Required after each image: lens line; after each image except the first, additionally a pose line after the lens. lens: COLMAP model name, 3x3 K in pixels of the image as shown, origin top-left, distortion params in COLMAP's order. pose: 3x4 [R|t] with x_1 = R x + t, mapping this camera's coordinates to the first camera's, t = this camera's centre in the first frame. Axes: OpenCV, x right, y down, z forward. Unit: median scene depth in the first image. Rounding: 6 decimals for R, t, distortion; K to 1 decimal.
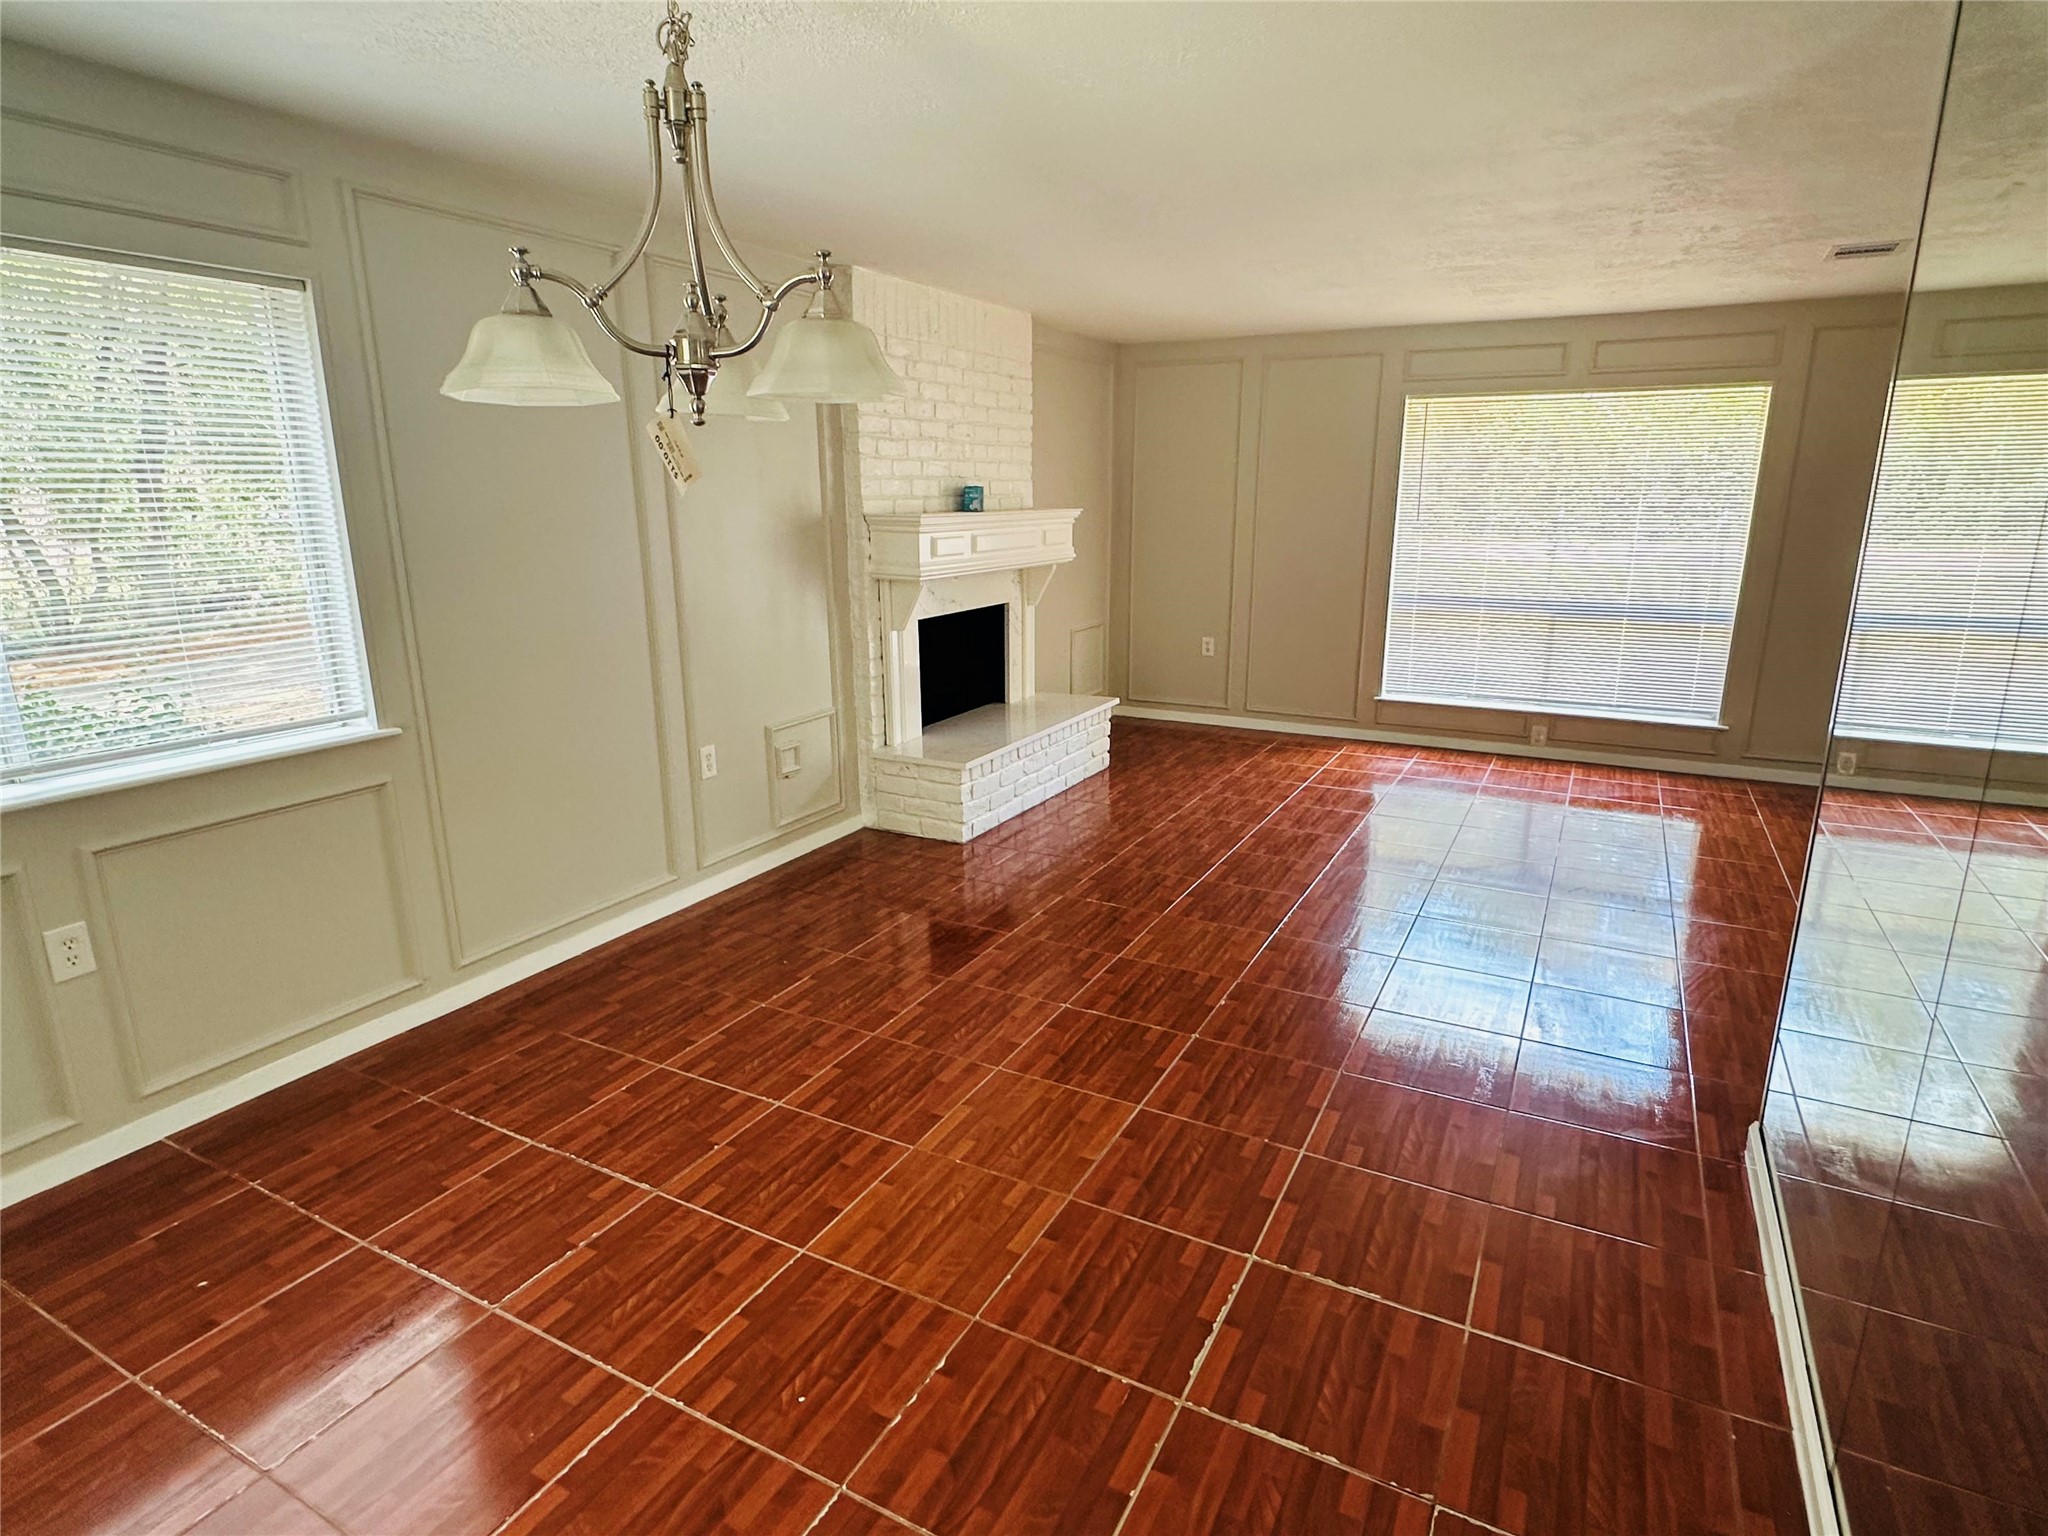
lens RADIAL K [[1097.9, 0, 1024.0], [0, 1097.9, 768.0], [0, 0, 1]] dist [-0.003020, -0.000804]
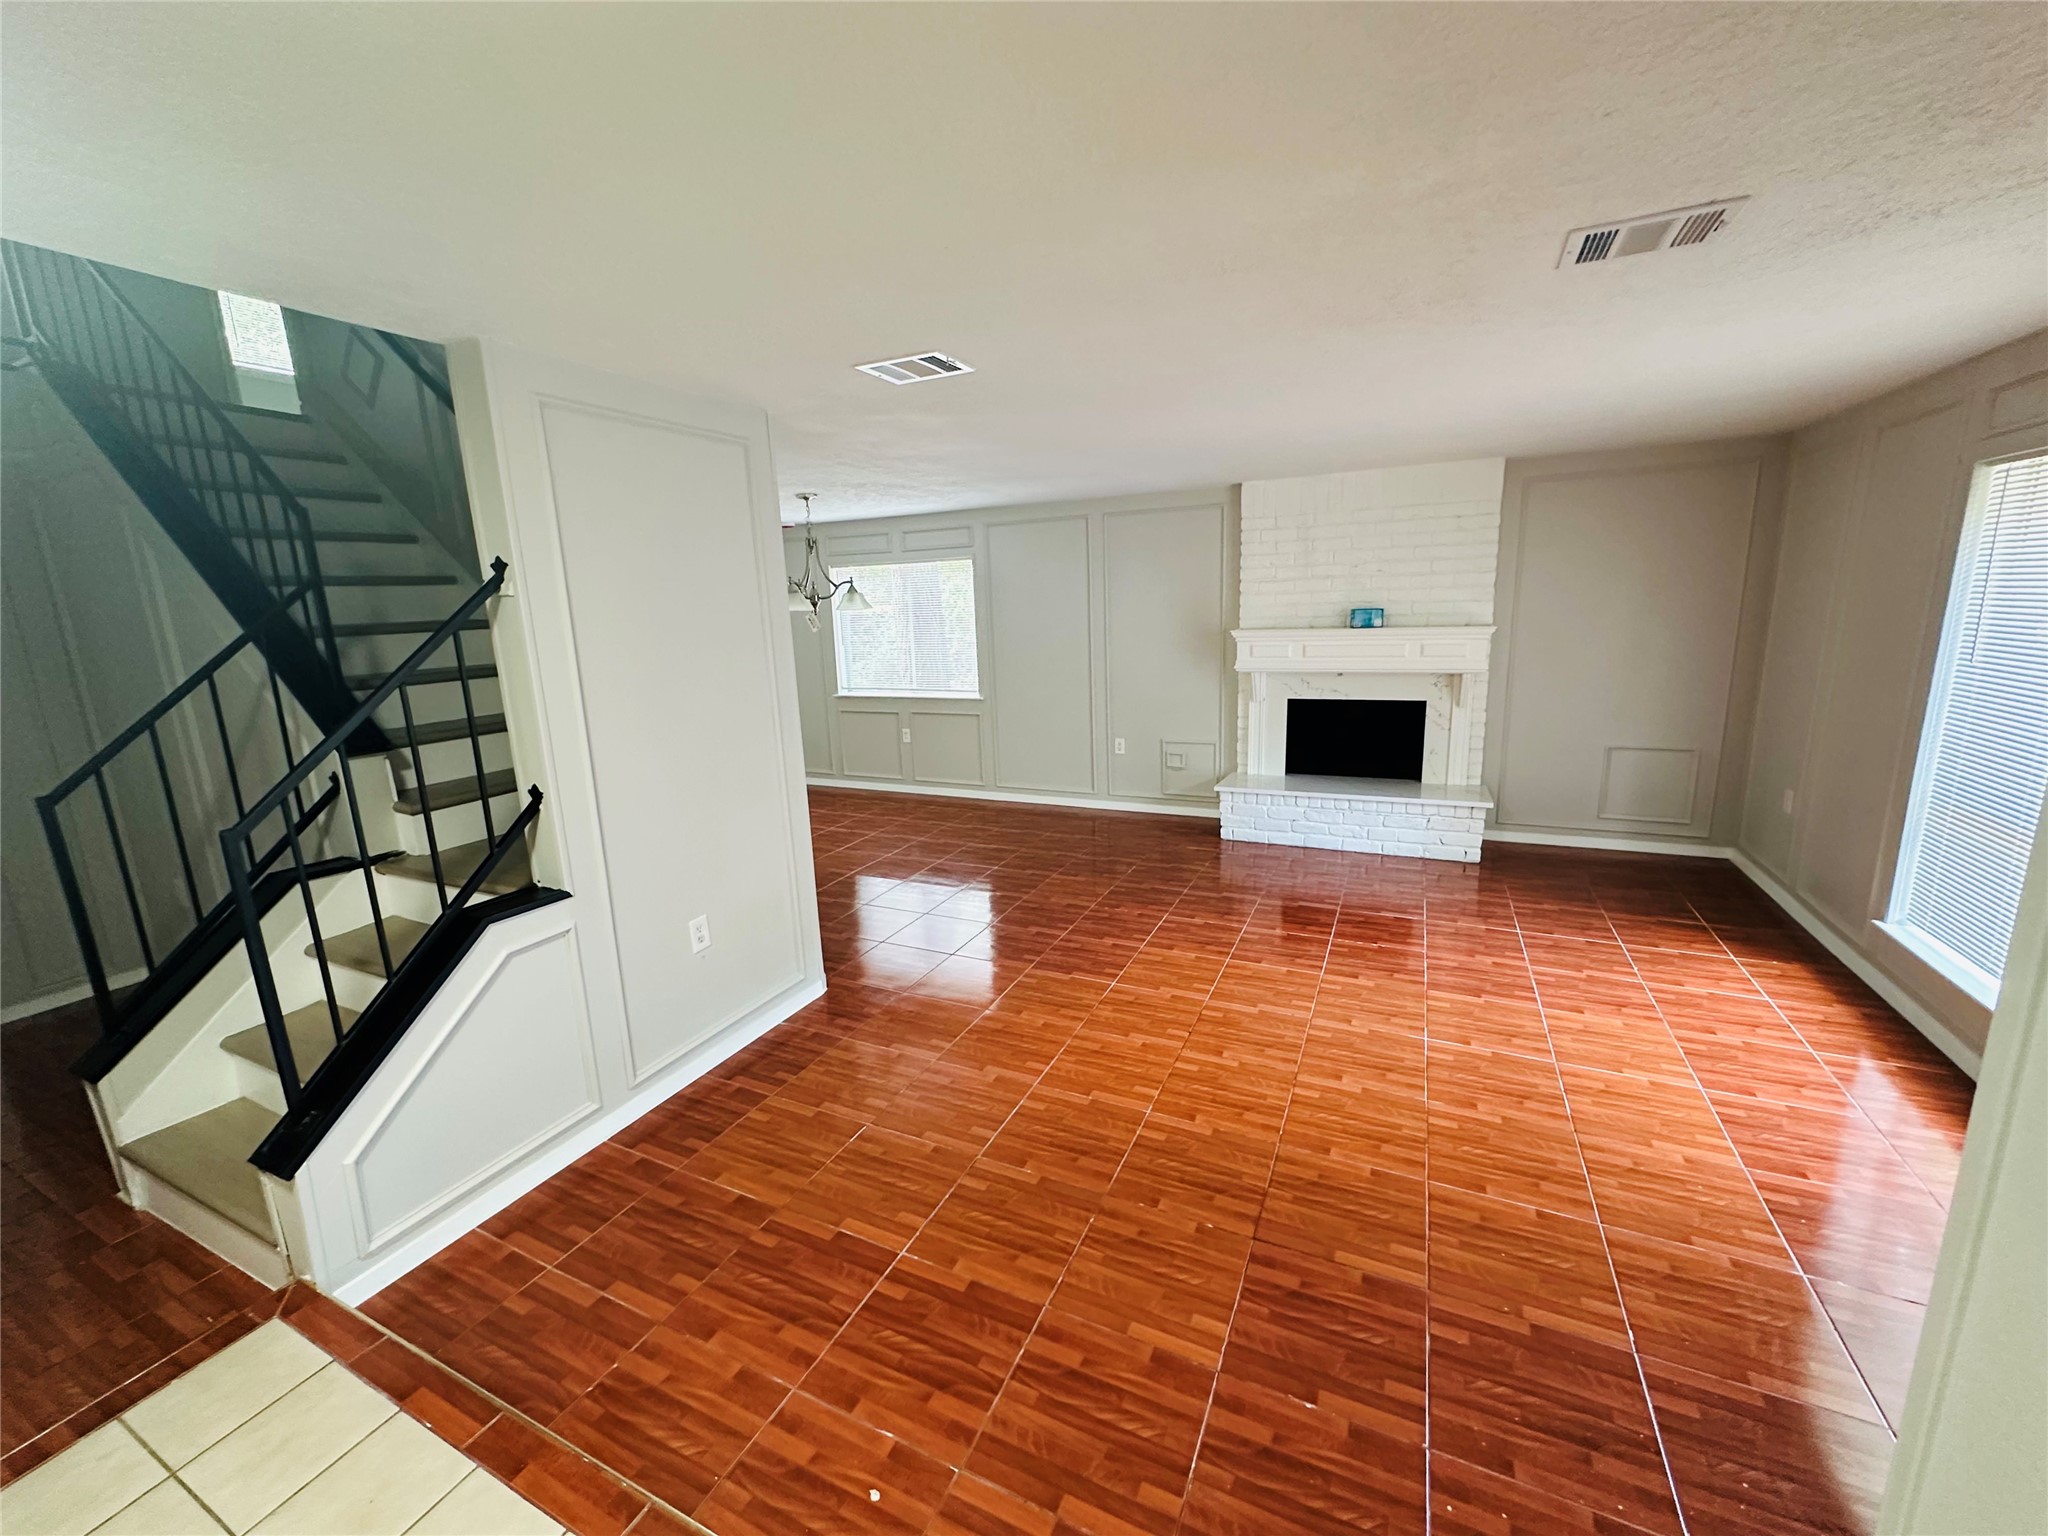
lens RADIAL K [[819.2, 0, 1024.0], [0, 819.2, 768.0], [0, 0, 1]] dist [-0.003475, -0.000381]
pose [[0.042965, 0.201190, -0.978610, 1.142839], [-0.210321, 0.959385, 0.188003, -0.203521], [0.976688, 0.197744, 0.083535, 0.654362]]
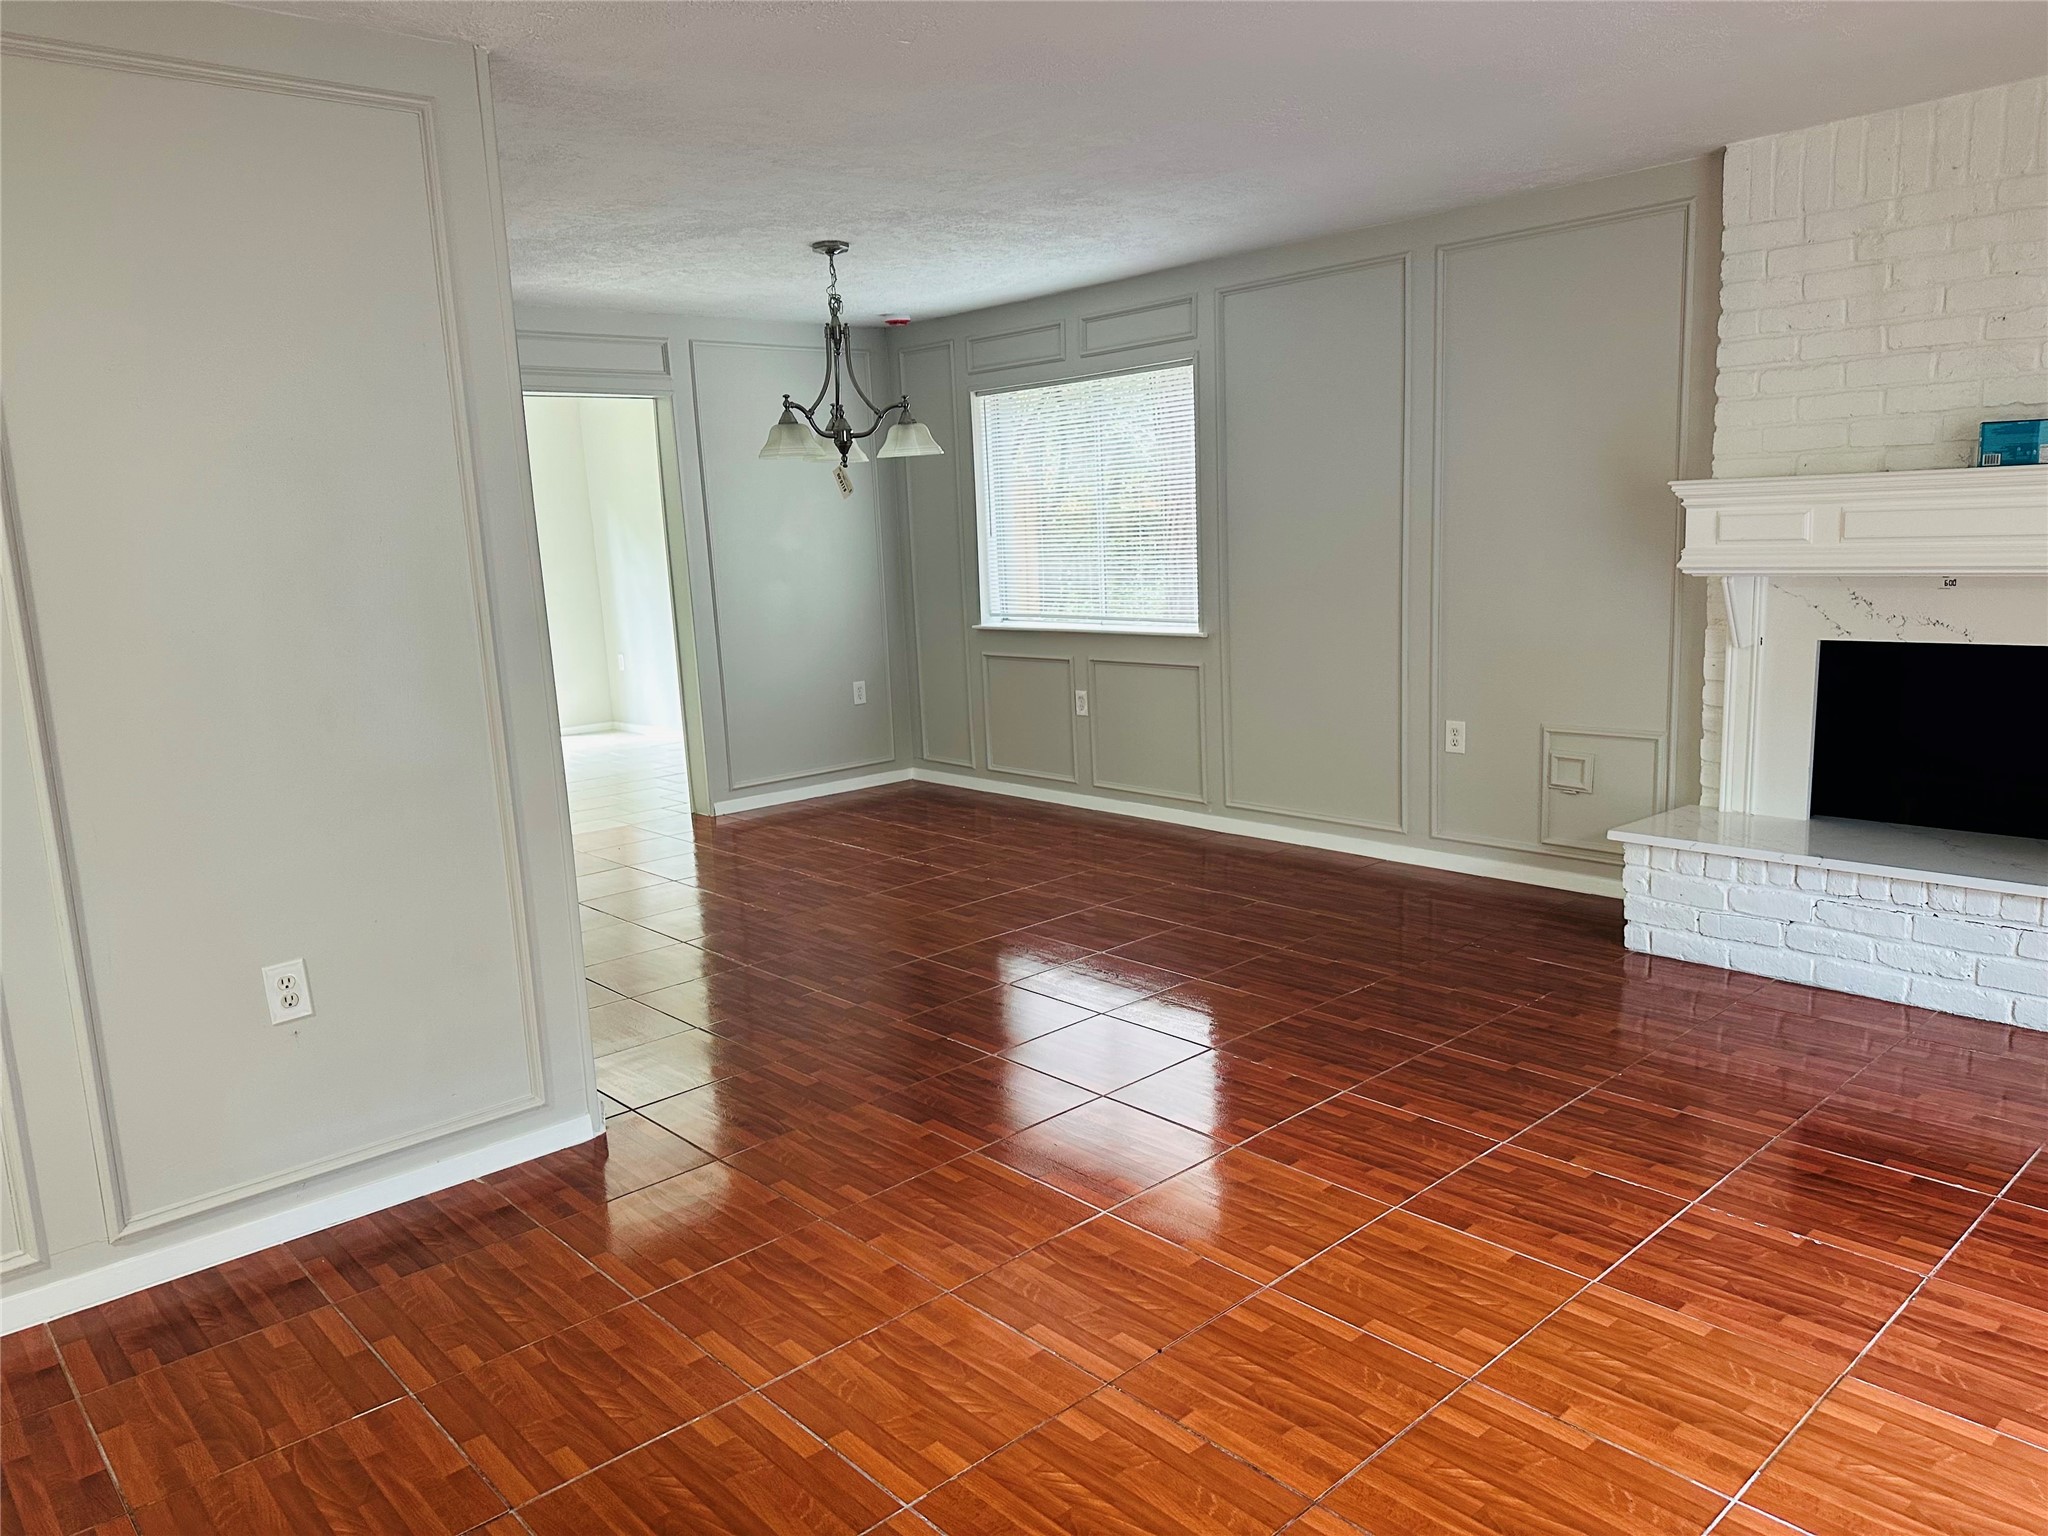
lens RADIAL K [[1442.9, 0, 1024.0], [0, 1442.9, 768.0], [0, 0, 1]] dist [0.104748, -0.124178]
pose [[-0.330337, 0.177962, -0.926934, 0.993284], [-0.189607, 0.949533, 0.249872, -0.217727], [0.924623, 0.258295, -0.279923, 0.946478]]
